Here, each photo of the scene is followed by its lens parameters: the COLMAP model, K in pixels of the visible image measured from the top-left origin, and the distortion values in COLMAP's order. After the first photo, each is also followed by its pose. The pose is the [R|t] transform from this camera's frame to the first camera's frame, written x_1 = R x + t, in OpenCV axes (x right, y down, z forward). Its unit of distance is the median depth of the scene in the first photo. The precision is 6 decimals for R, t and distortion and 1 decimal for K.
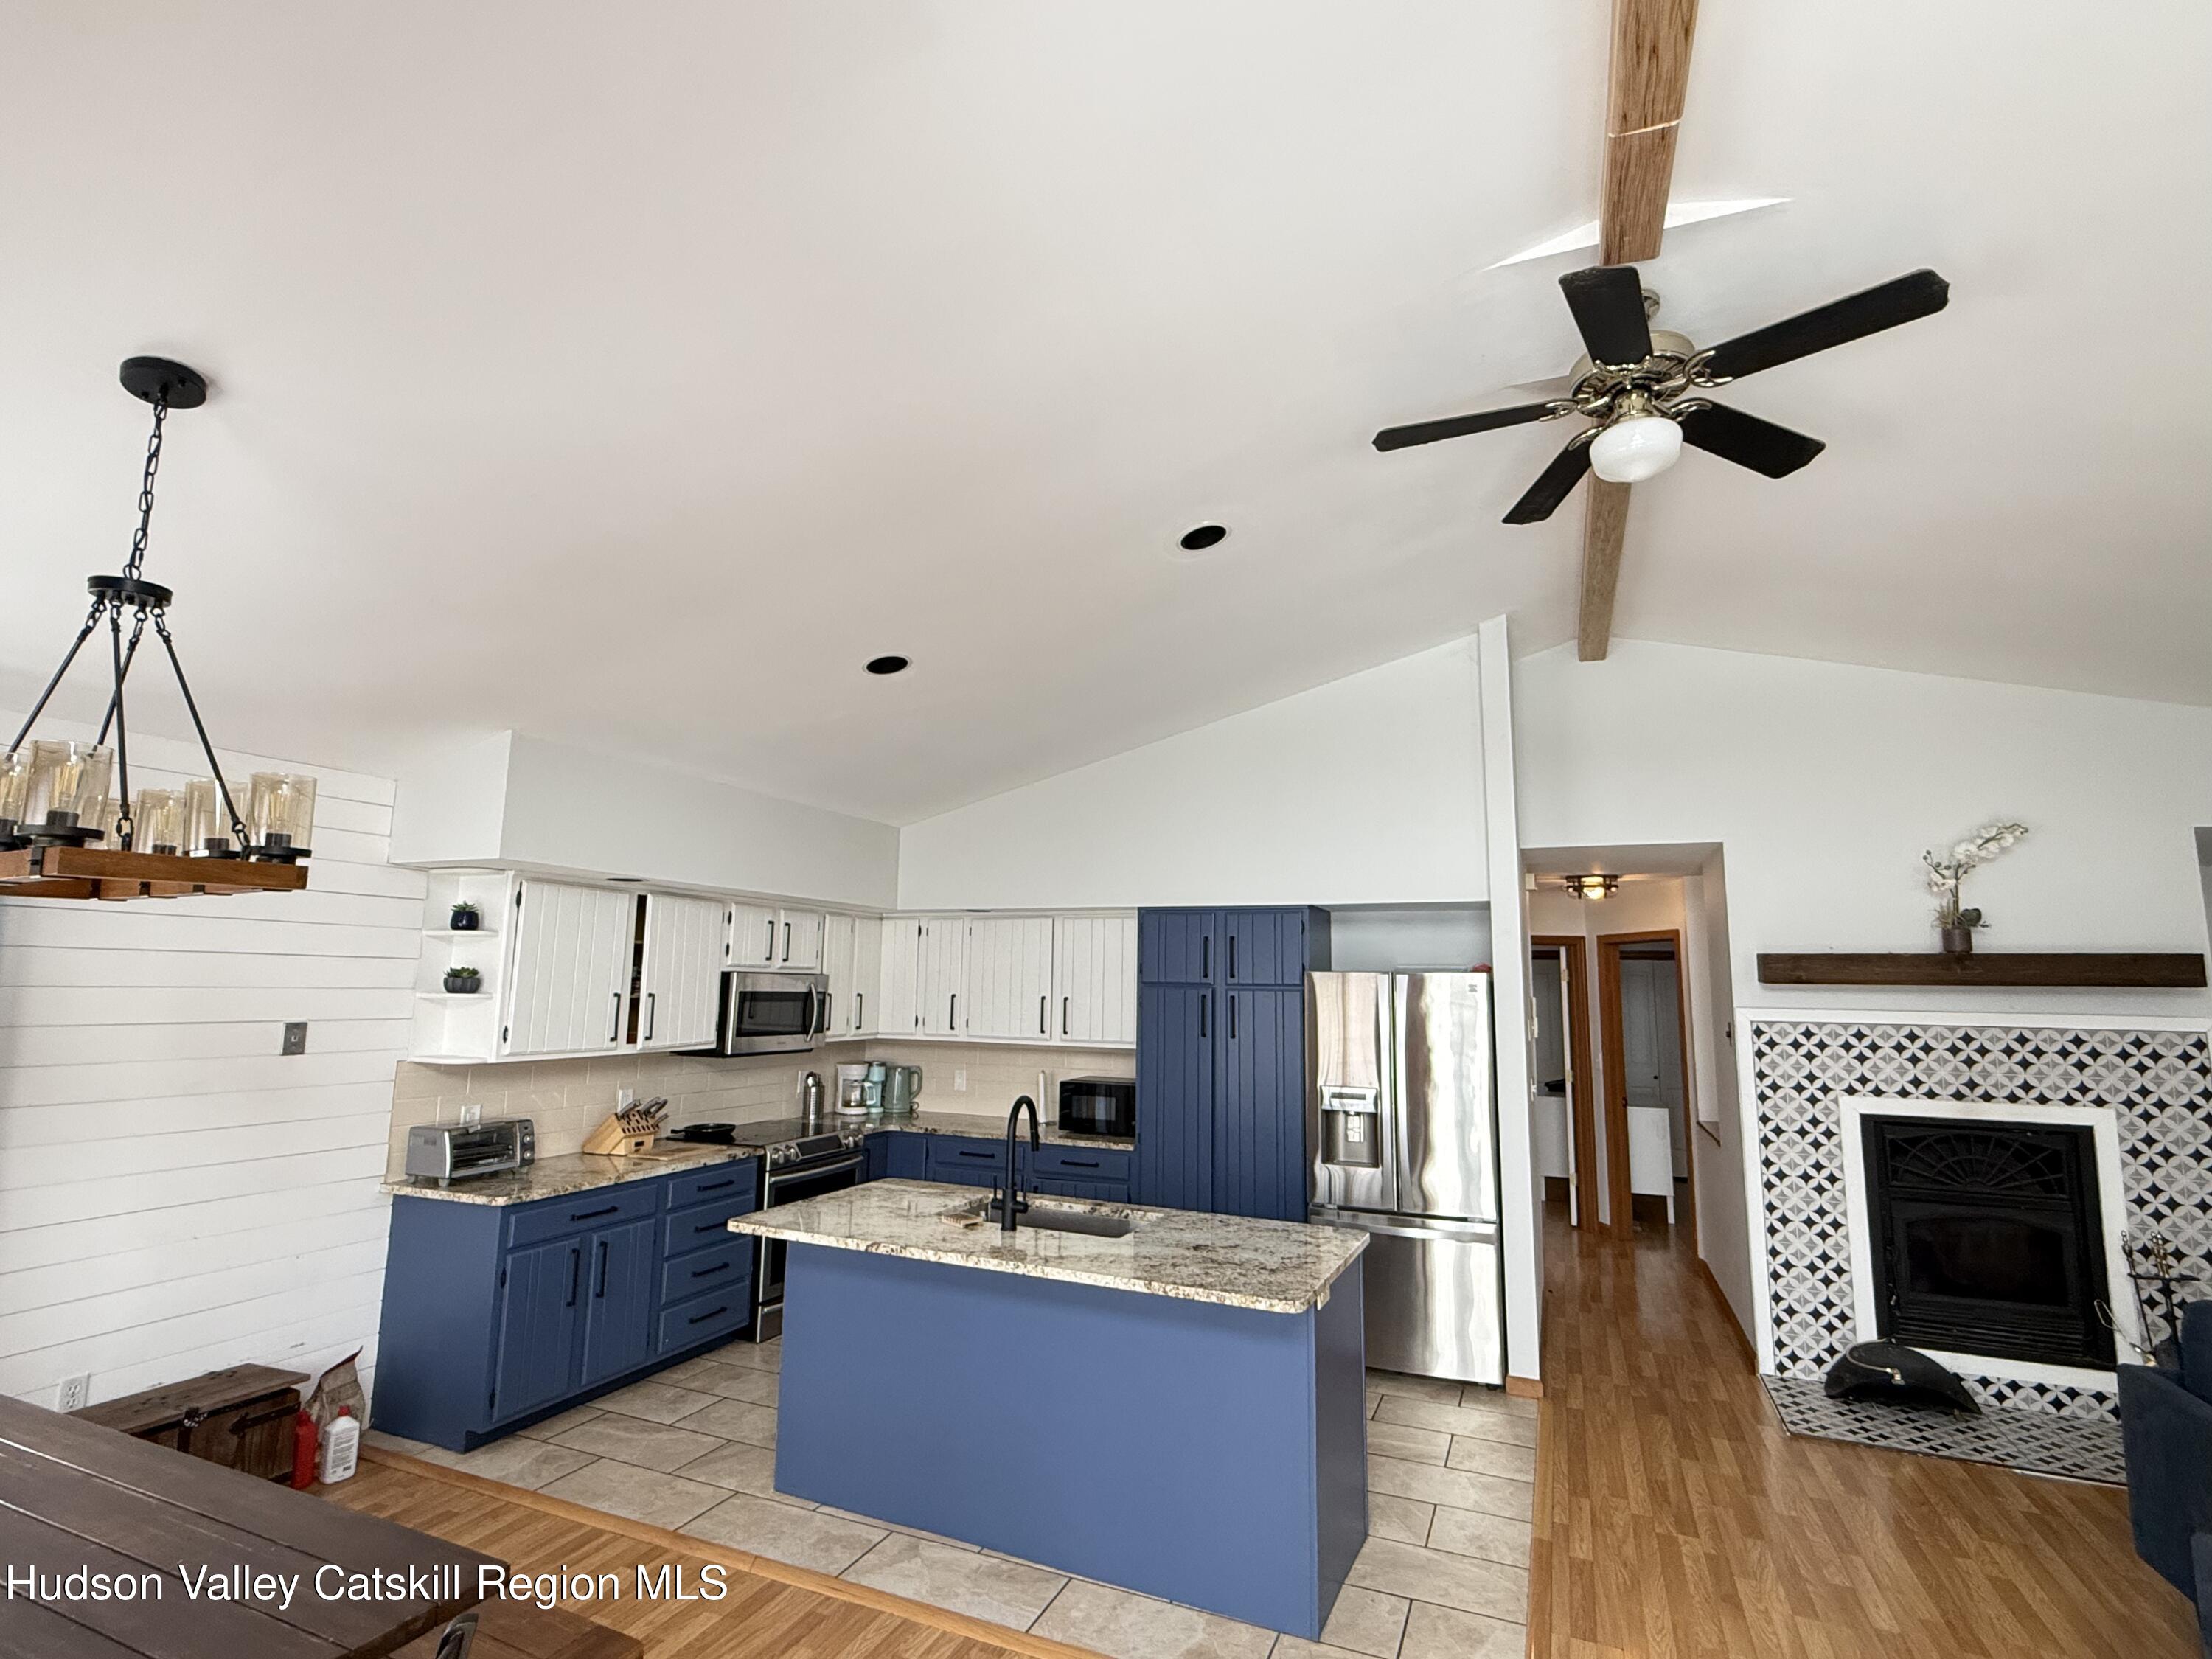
lens RADIAL K [[1064.5, 0, 1108.8], [0, 1064.5, 838.4], [0, 0, 1]] dist [0.009014, 0.000115]
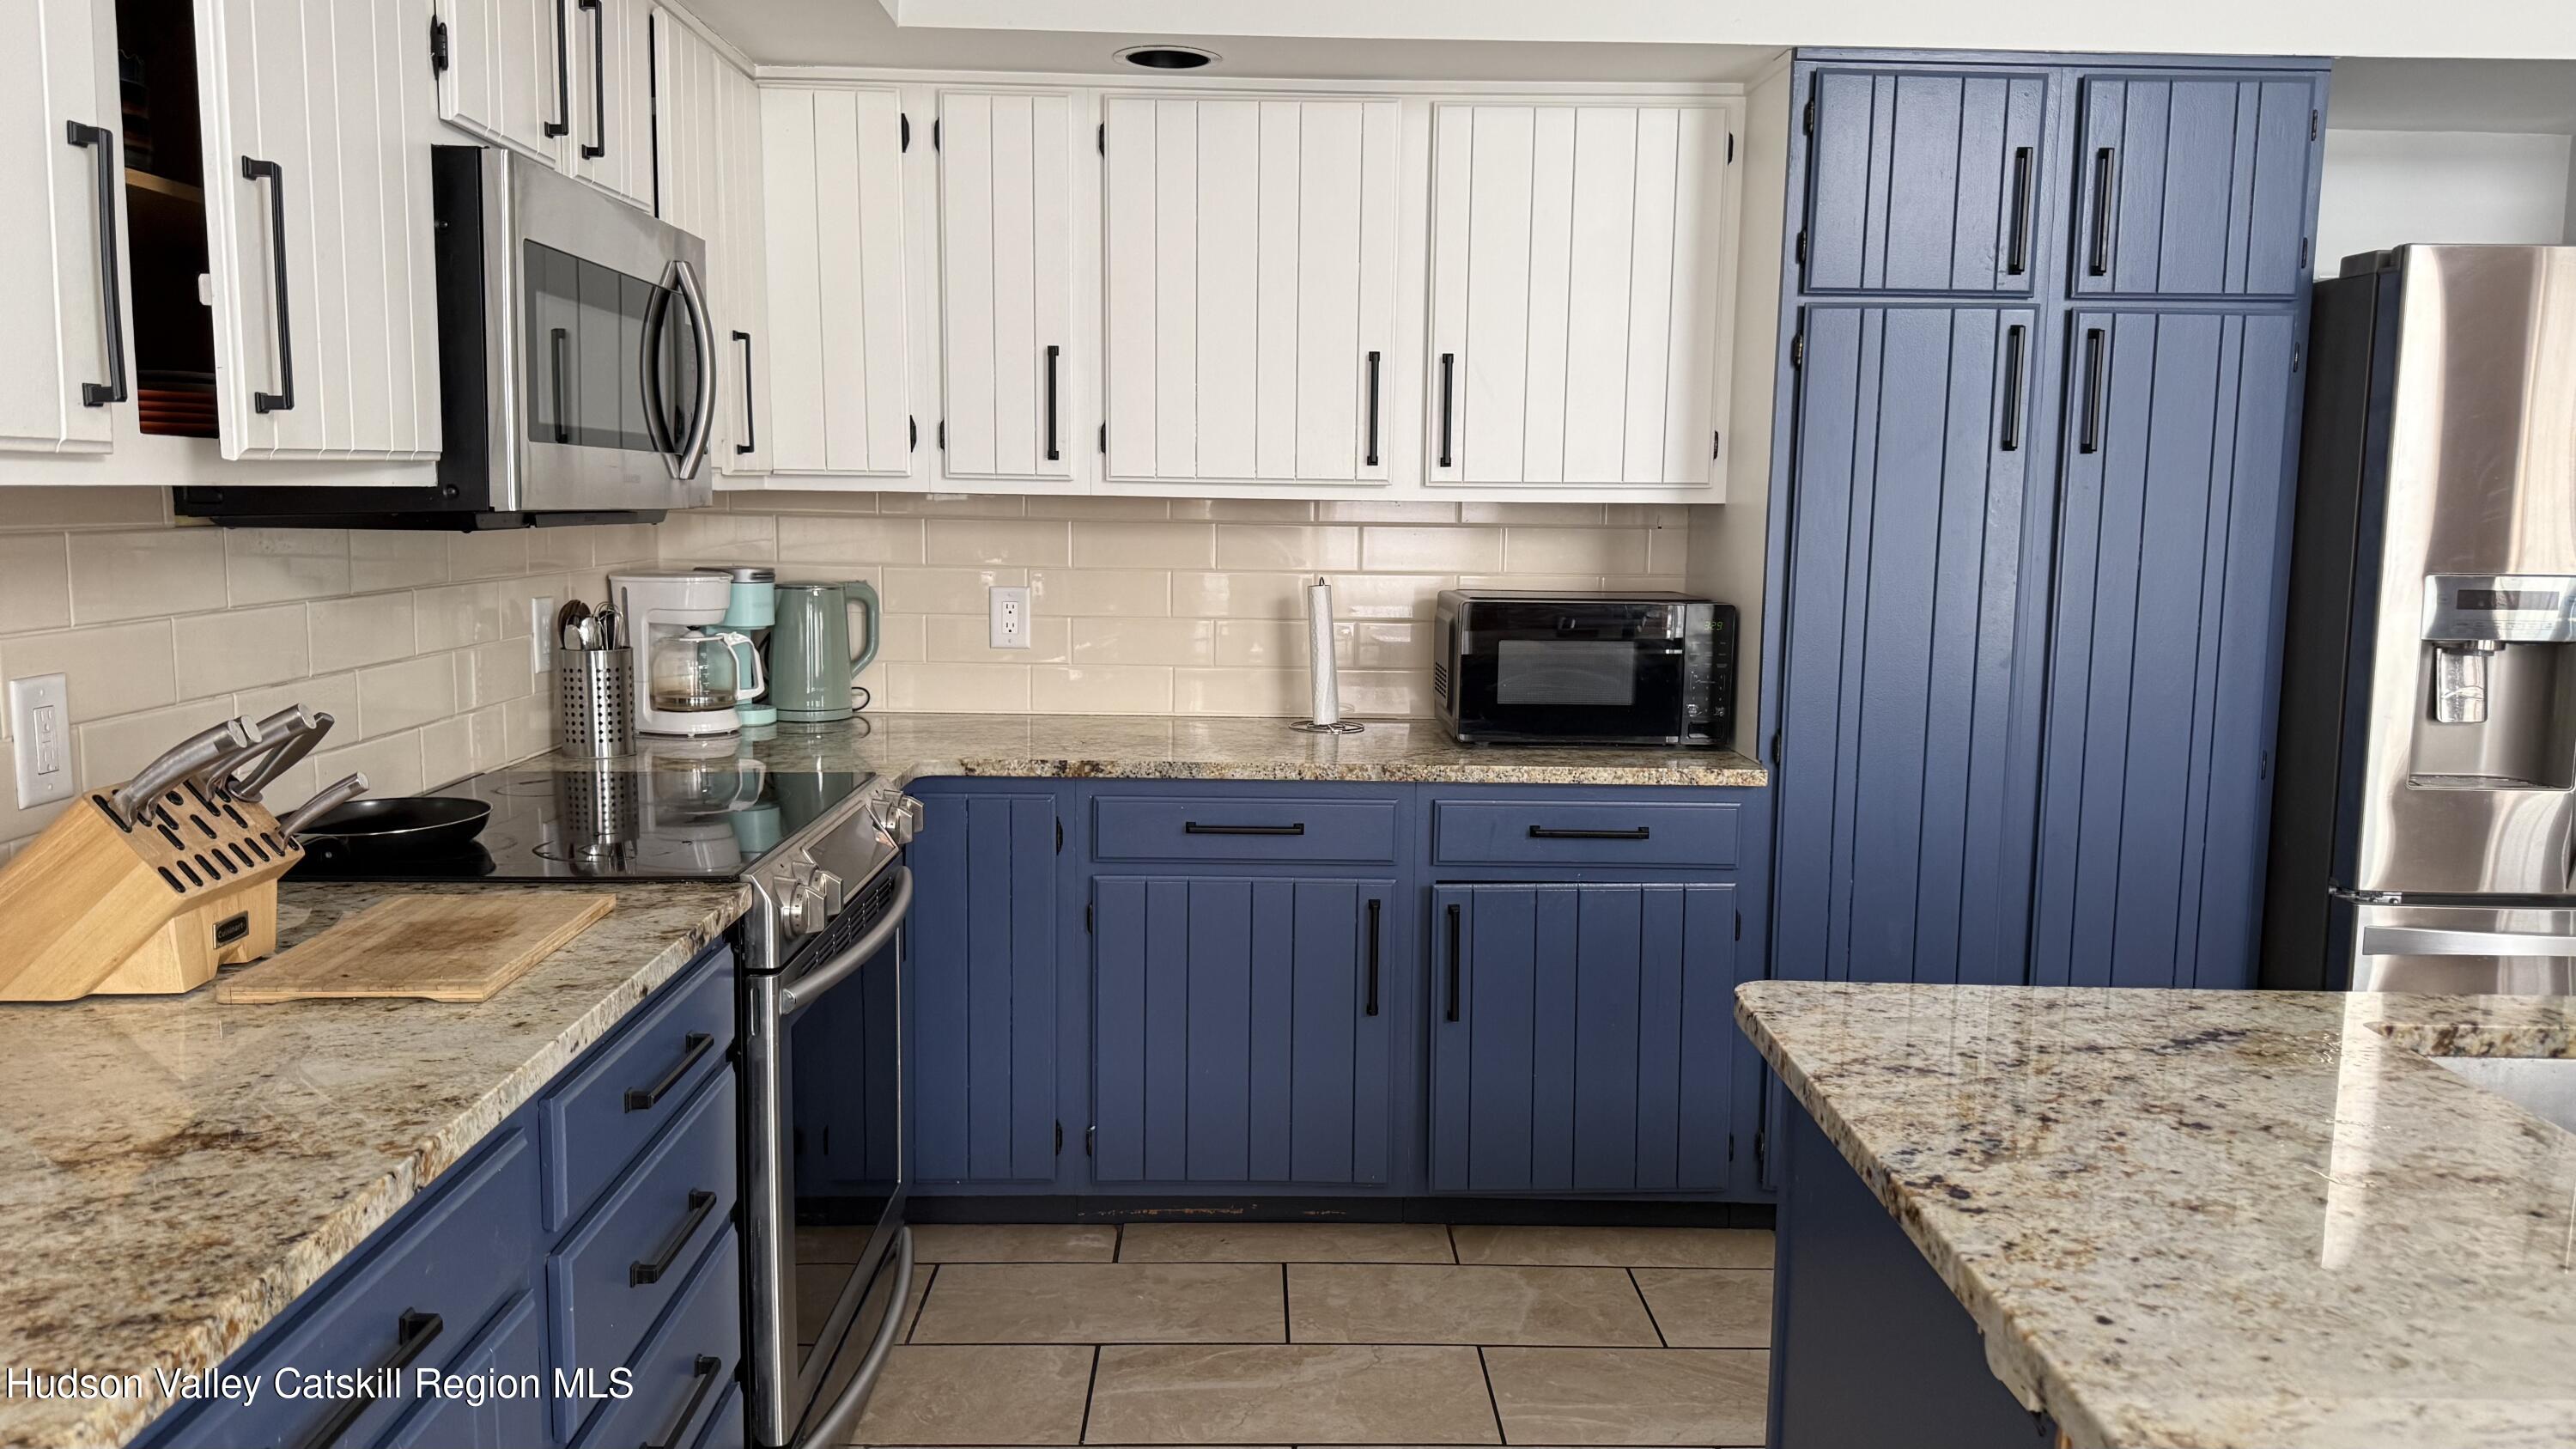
lens RADIAL K [[1813.2, 0, 1289.1], [0, 1813.2, 715.6], [0, 0, 1]] dist [0.046808, -0.002558]
pose [[0.911607, -0.056344, 0.407182, -0.397655], [-0.053544, 0.965846, 0.253525, 0.146098], [-0.407560, -0.252918, 0.877455, 0.617711]]
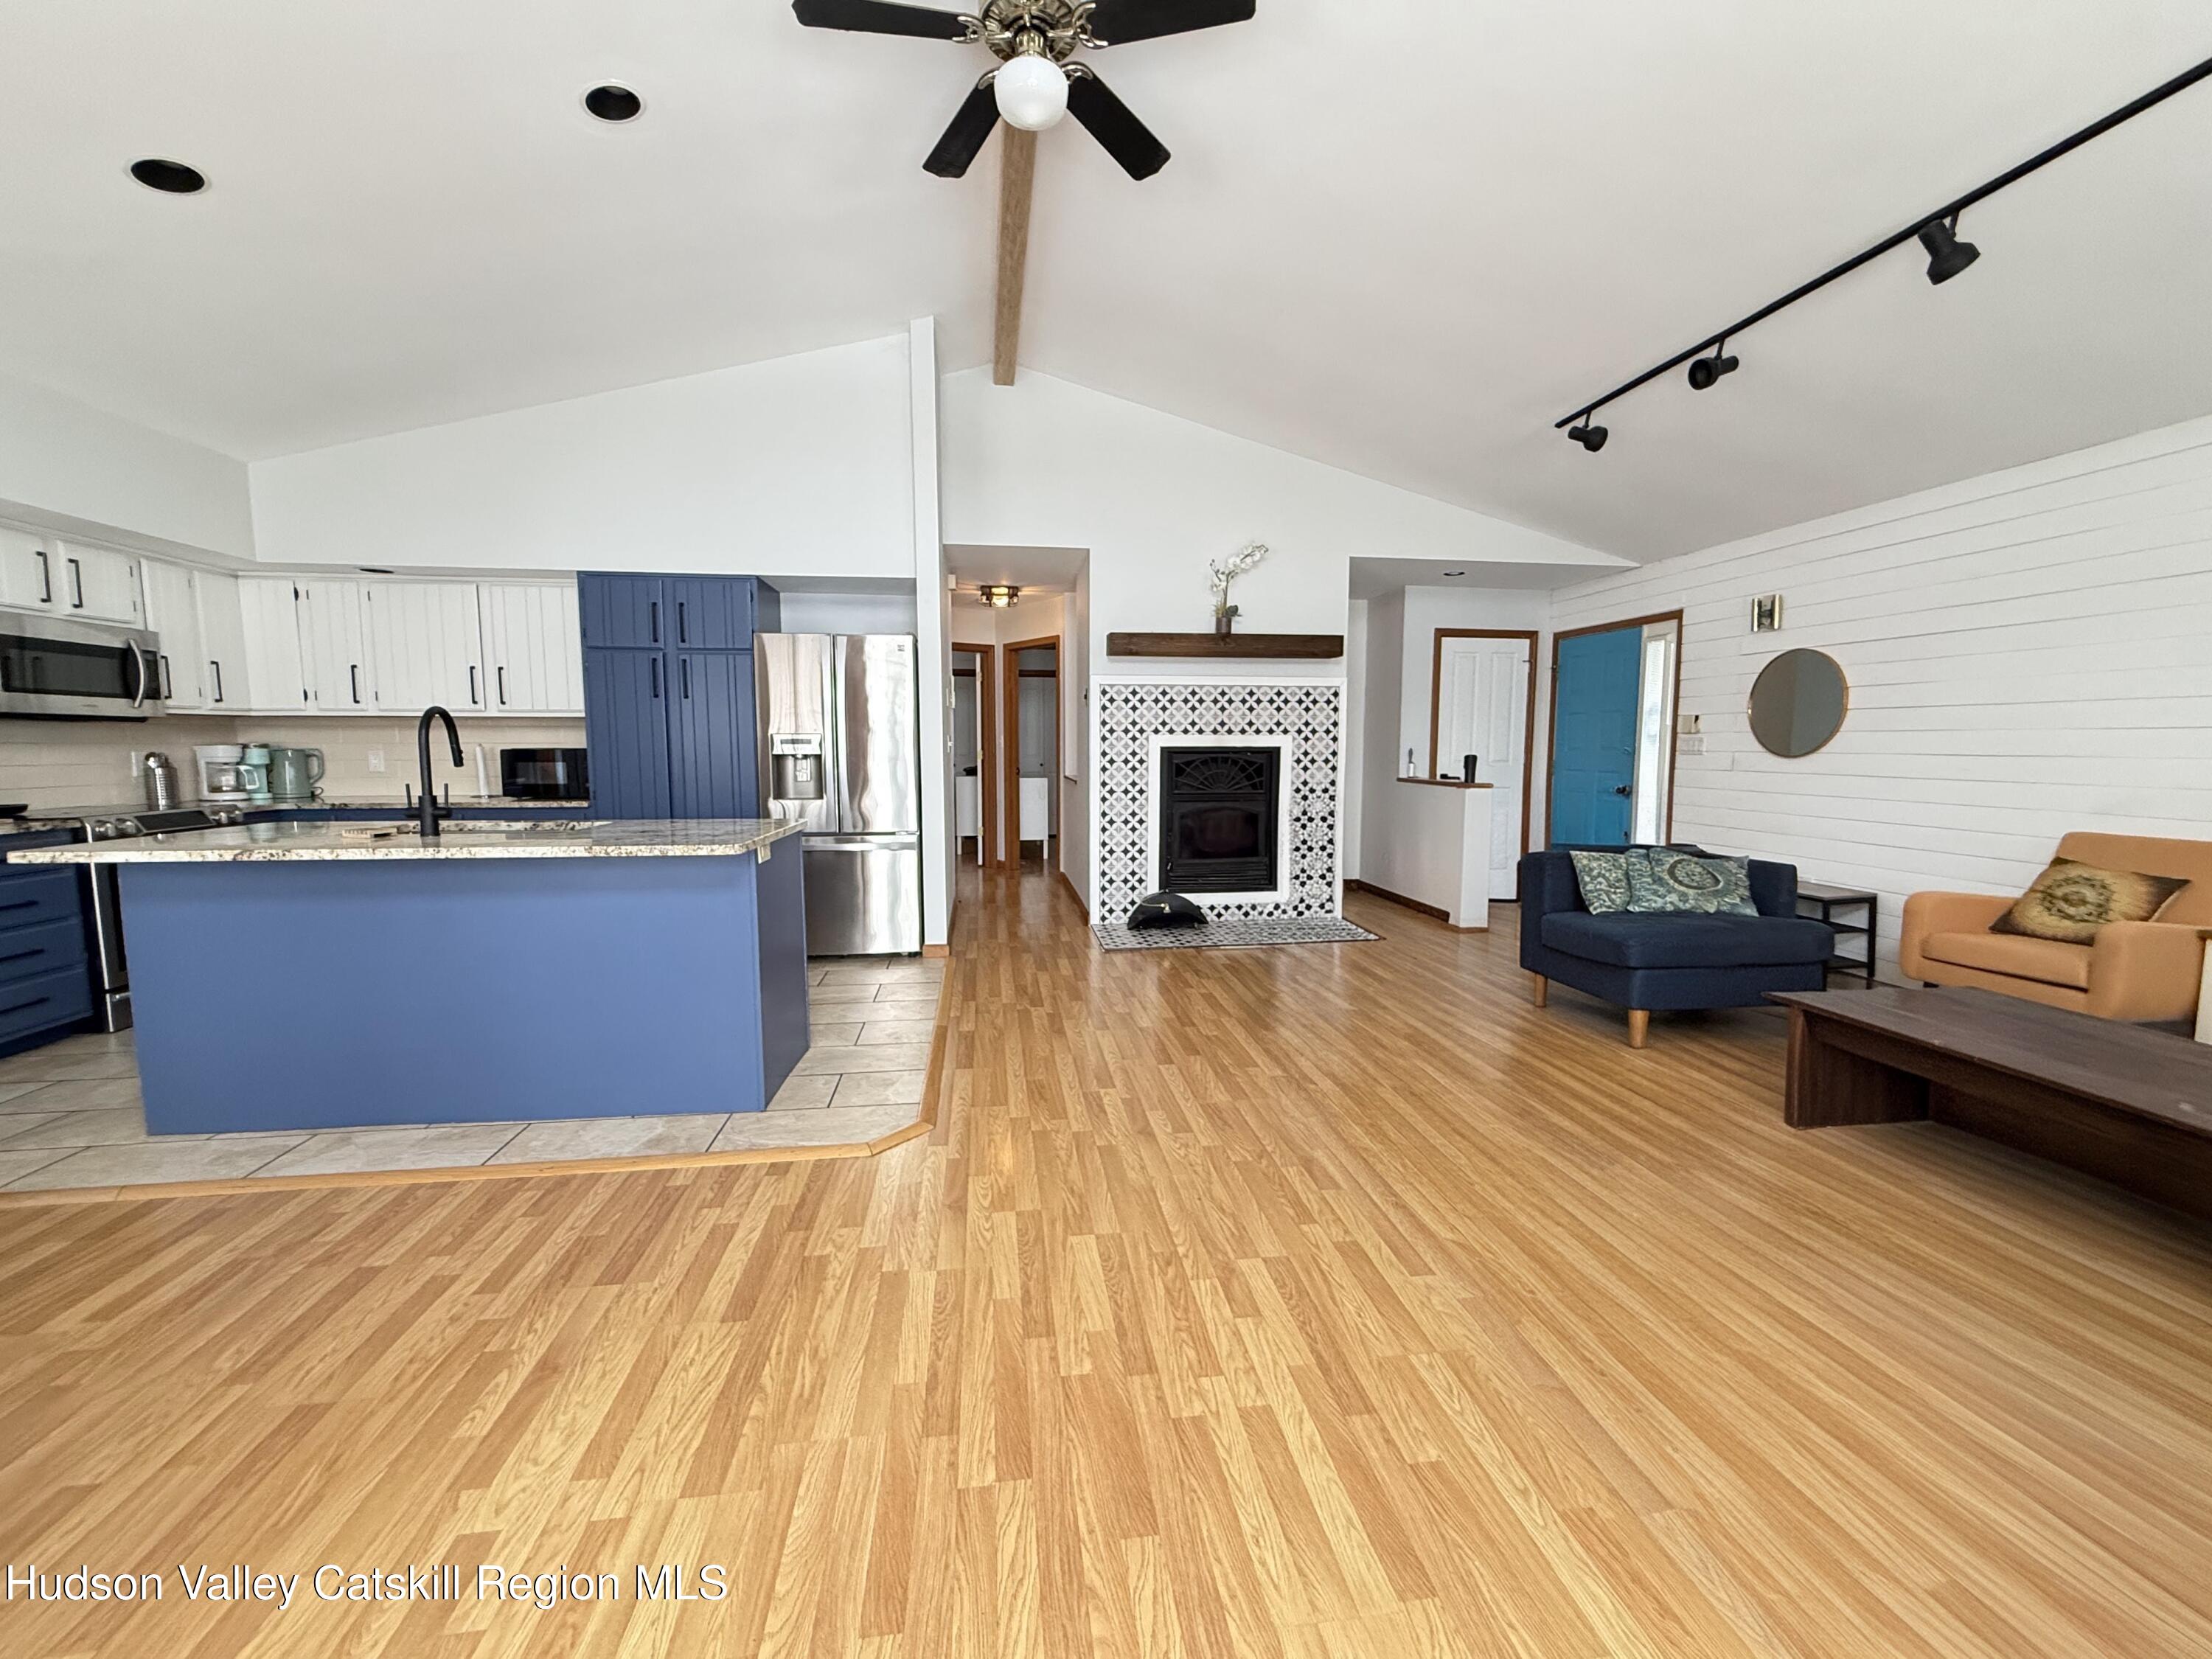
lens RADIAL K [[893.4, 0, 1102.4], [0, 893.4, 832.3], [0, 0, 1]] dist [0.003765, -0.000518]
pose [[0.863259, -0.063584, 0.500741, 0.019722], [-0.056545, 0.973608, 0.221110, 0.103978], [-0.501585, -0.219190, 0.836880, 0.000282]]
